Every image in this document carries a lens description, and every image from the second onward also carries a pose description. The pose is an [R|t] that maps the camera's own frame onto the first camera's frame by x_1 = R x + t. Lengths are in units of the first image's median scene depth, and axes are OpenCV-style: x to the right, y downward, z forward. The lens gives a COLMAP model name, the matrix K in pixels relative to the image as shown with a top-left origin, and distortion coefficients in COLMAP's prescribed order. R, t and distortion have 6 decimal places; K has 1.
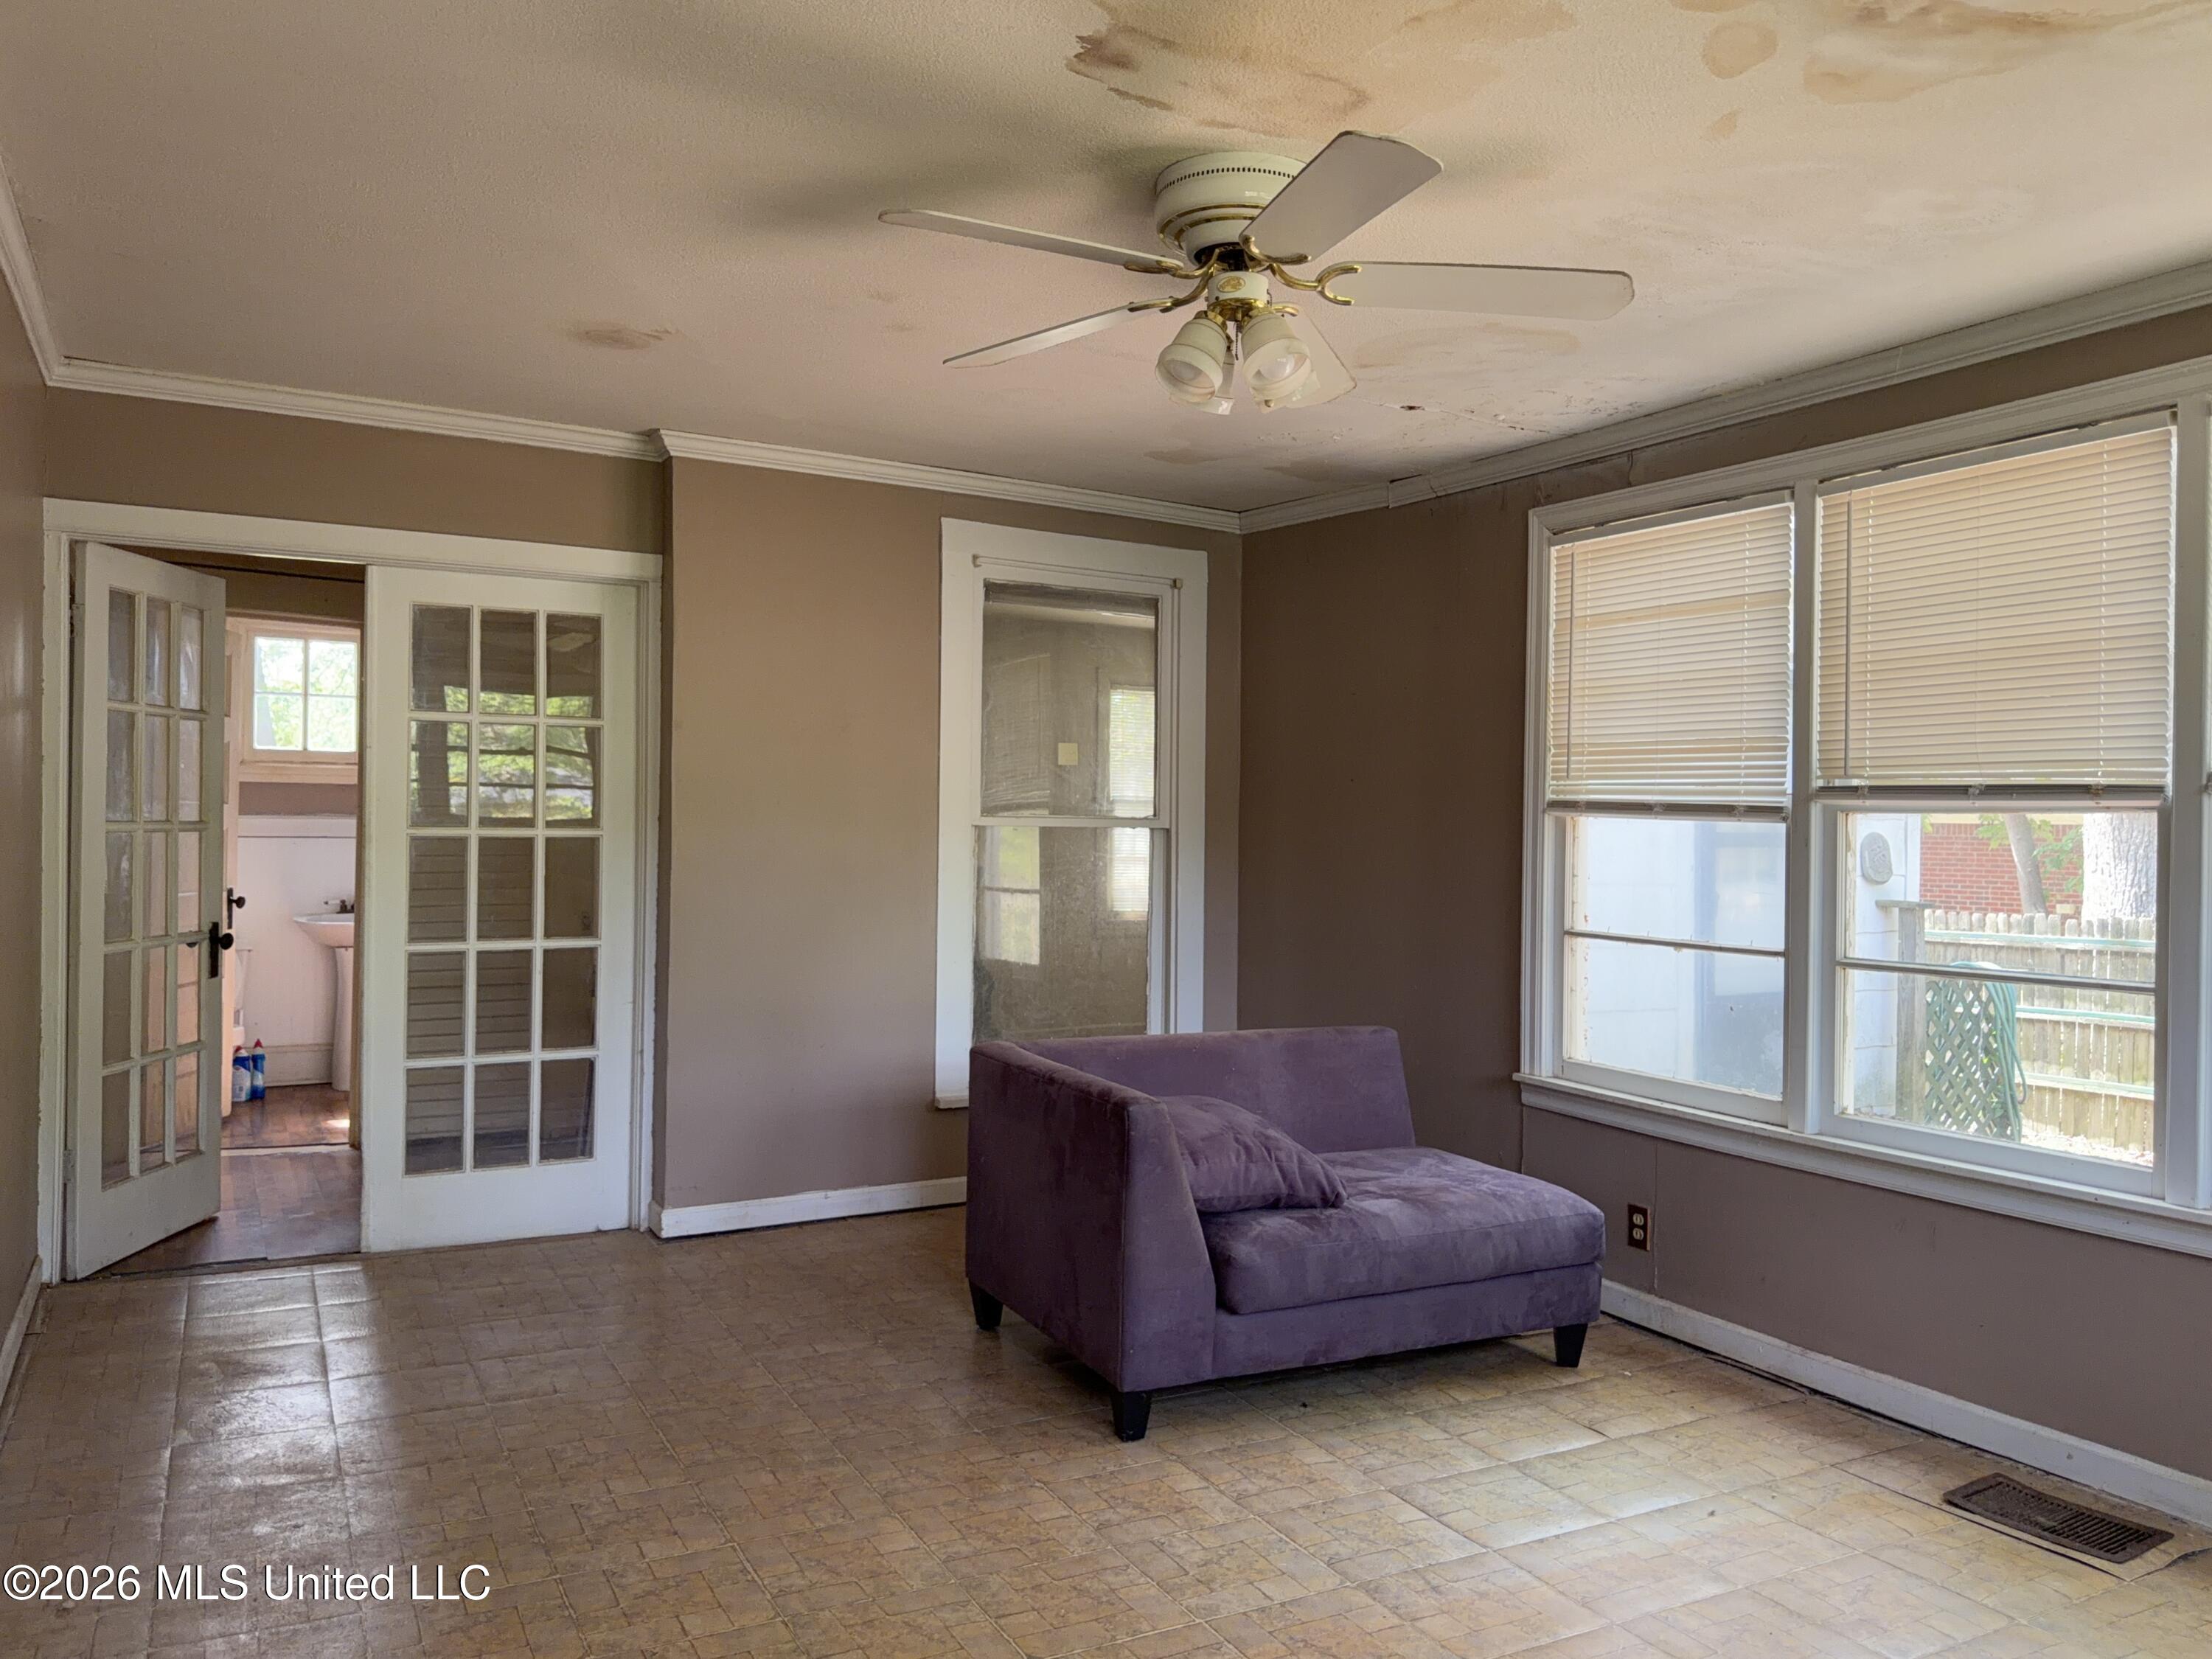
lens RADIAL K [[1631.0, 0, 1098.7], [0, 1631.0, 823.8], [0, 0, 1]] dist [0.004582, -0.000824]
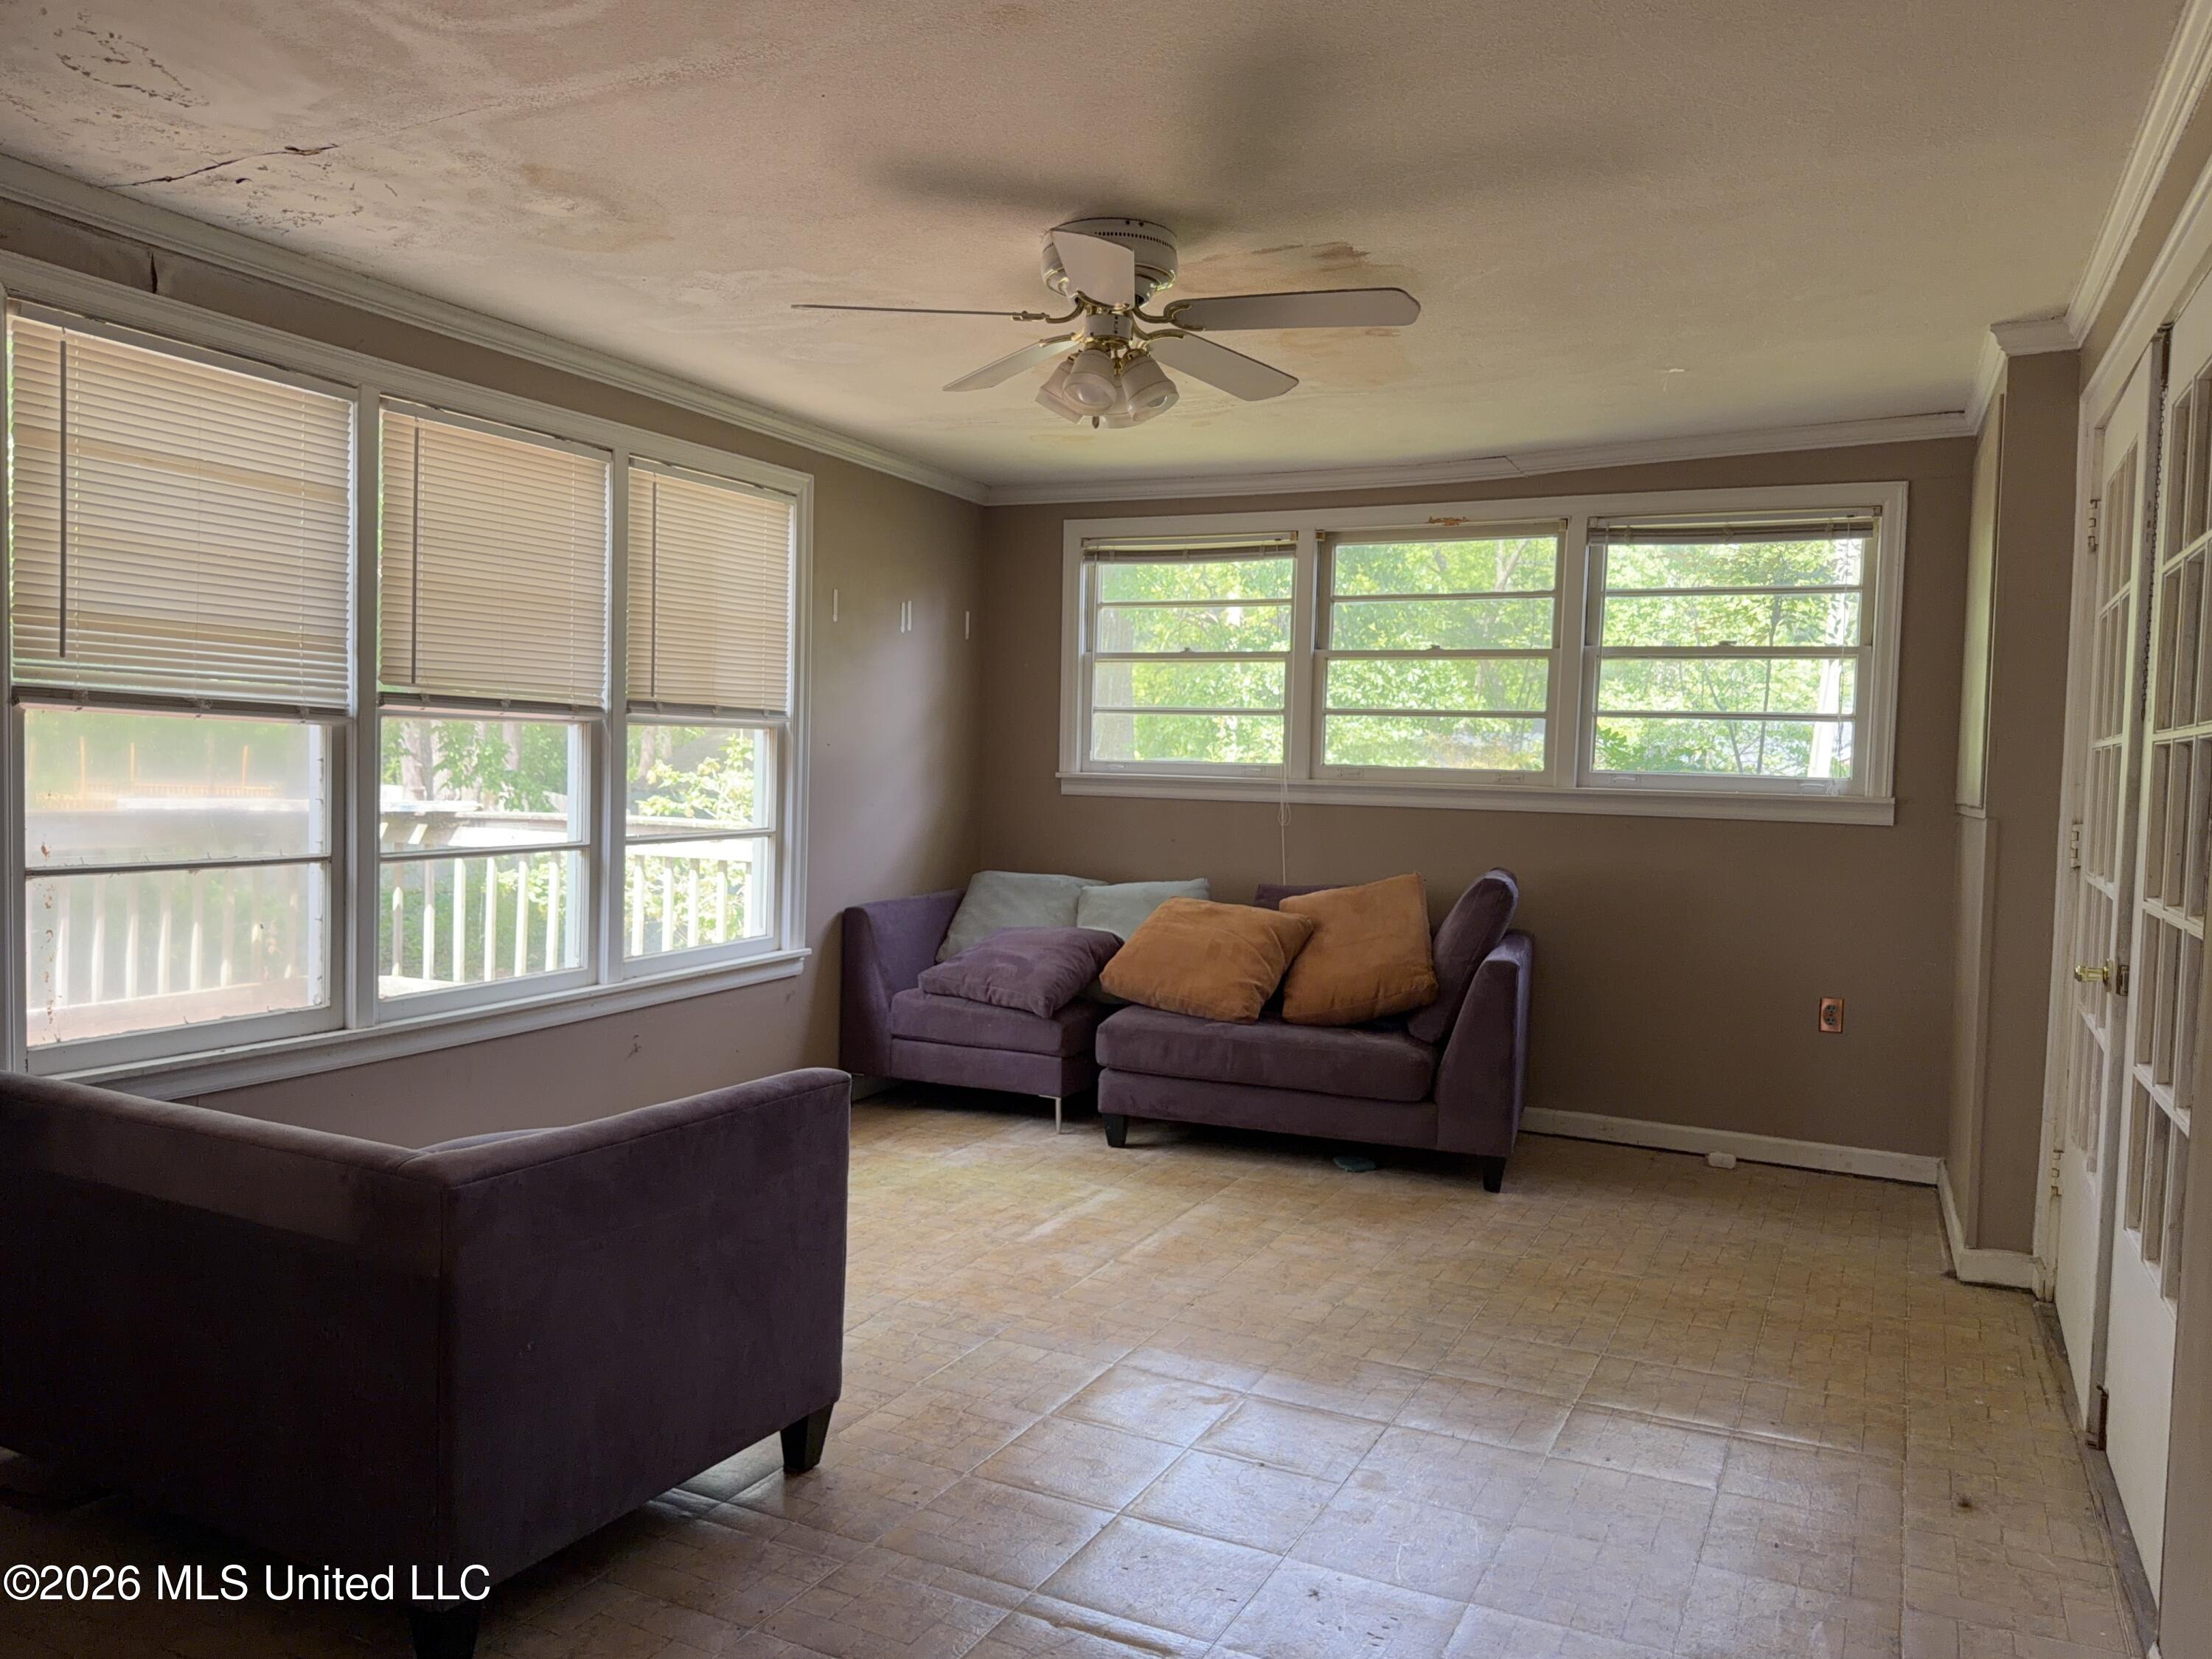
lens RADIAL K [[1631.0, 0, 1098.7], [0, 1631.0, 827.9], [0, 0, 1]] dist [0.004582, -0.000824]
pose [[-0.586117, -0.067554, 0.807405, -0.655284], [-0.035145, 0.997700, 0.057963, -0.012305], [-0.809464, 0.005597, -0.587143, 1.211408]]
